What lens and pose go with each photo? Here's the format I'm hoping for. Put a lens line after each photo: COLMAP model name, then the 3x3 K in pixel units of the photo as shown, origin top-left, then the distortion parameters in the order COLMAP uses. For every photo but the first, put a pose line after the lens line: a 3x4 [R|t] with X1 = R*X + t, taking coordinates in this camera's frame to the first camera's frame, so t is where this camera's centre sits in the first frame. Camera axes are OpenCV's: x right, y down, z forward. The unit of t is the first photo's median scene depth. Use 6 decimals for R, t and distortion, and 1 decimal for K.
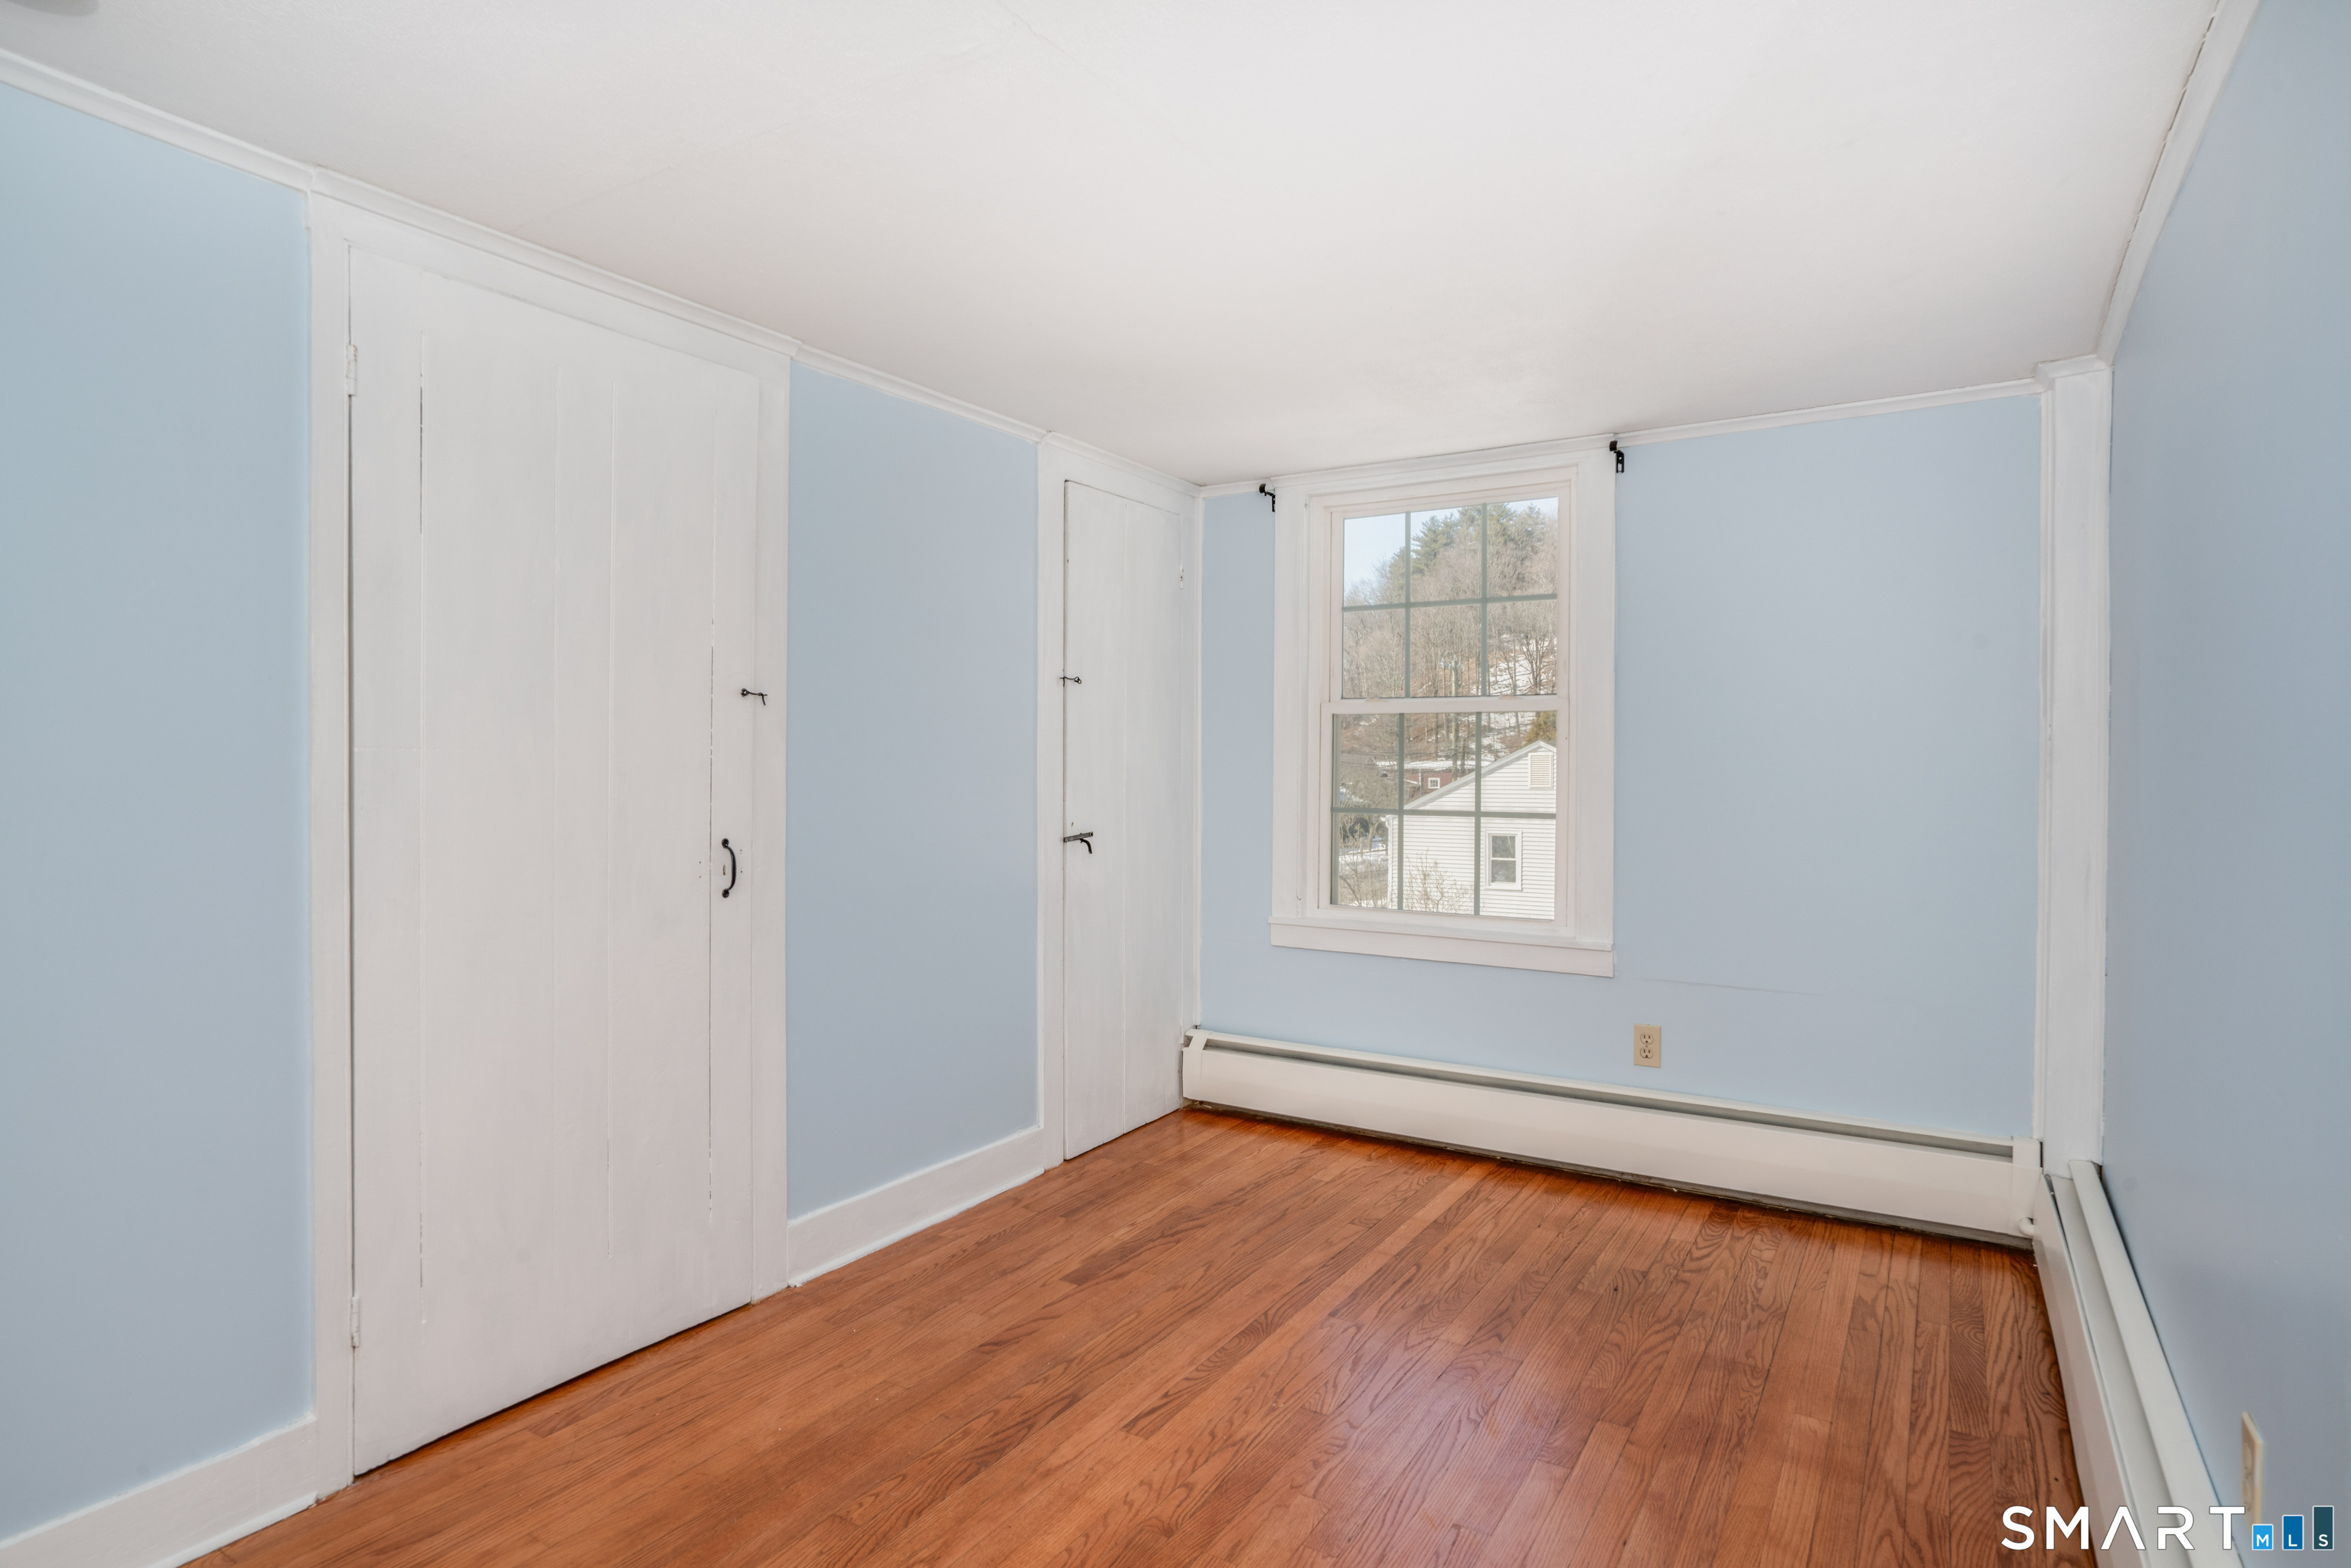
lens RADIAL K [[1243.5, 0, 1167.6], [0, 1243.5, 776.9], [0, 0, 1]] dist [-0.027622, 0.003112]
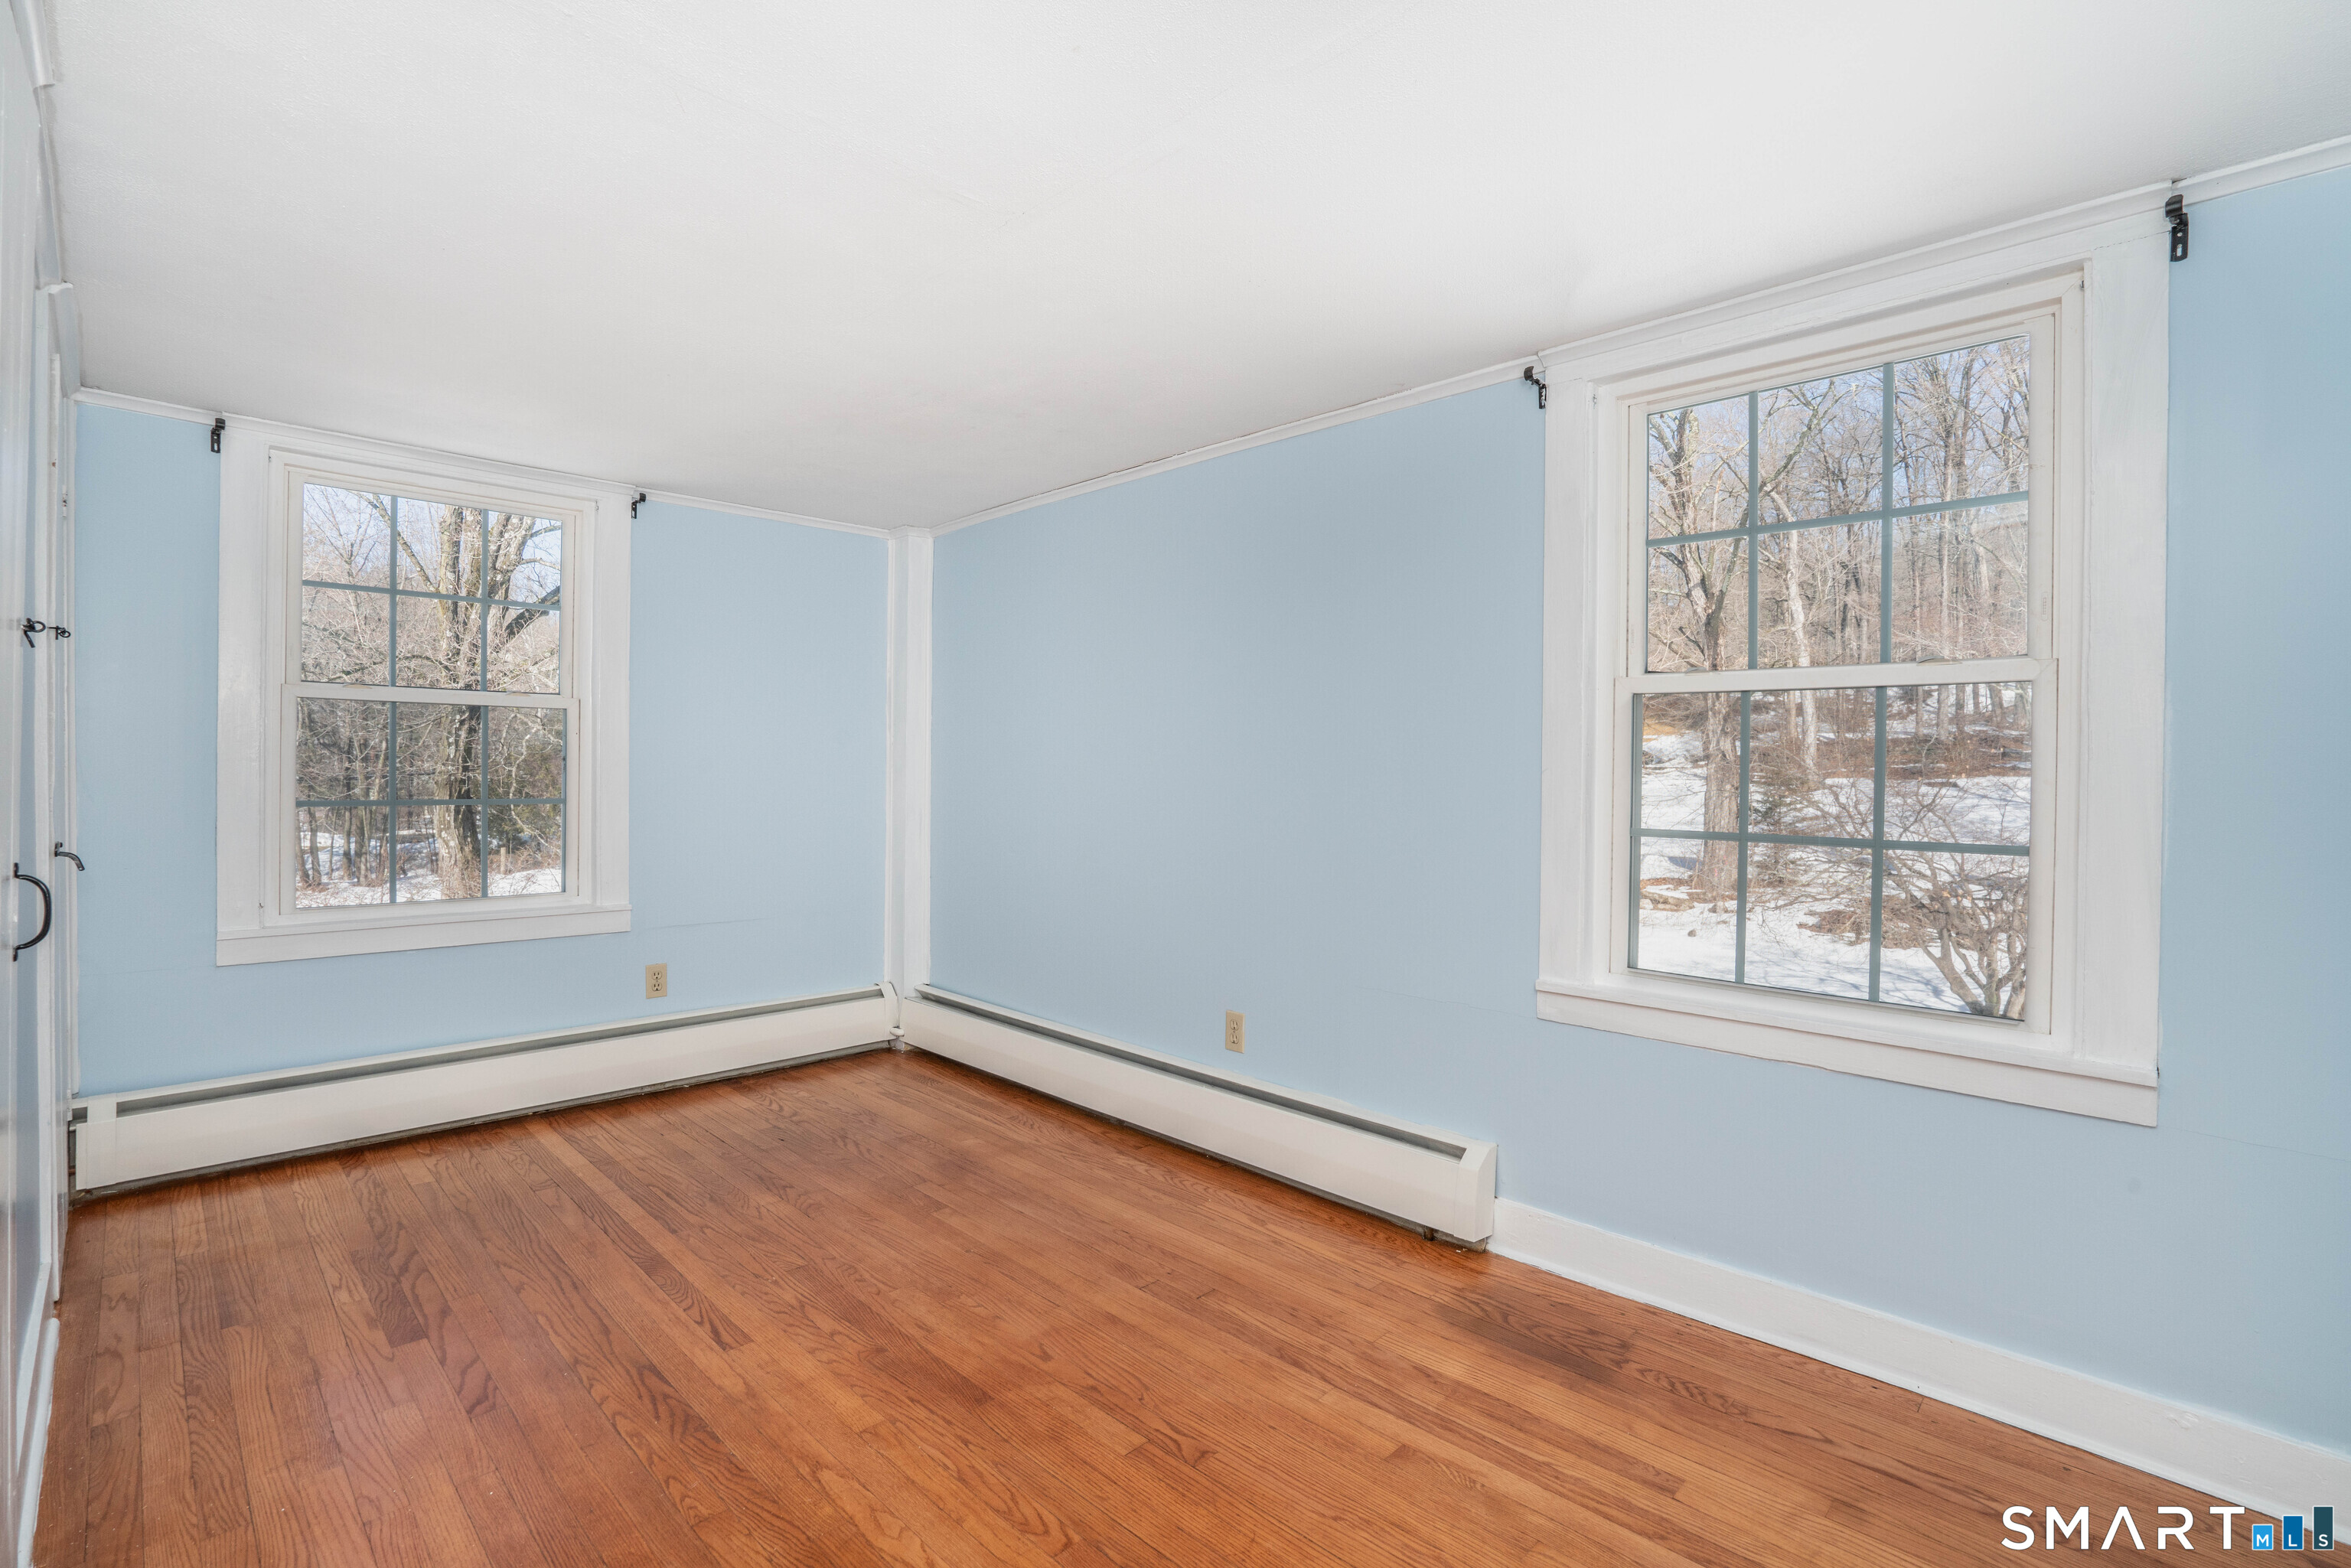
lens RADIAL K [[1071.9, 0, 1168.3], [0, 1071.9, 780.4], [0, 0, 1]] dist [-0.012739, 0.000387]
pose [[0.222525, -0.007906, 0.974895, -0.627702], [0.001988, 0.999969, 0.007656, 0.006595], [-0.974925, 0.000234, 0.222534, 0.284577]]
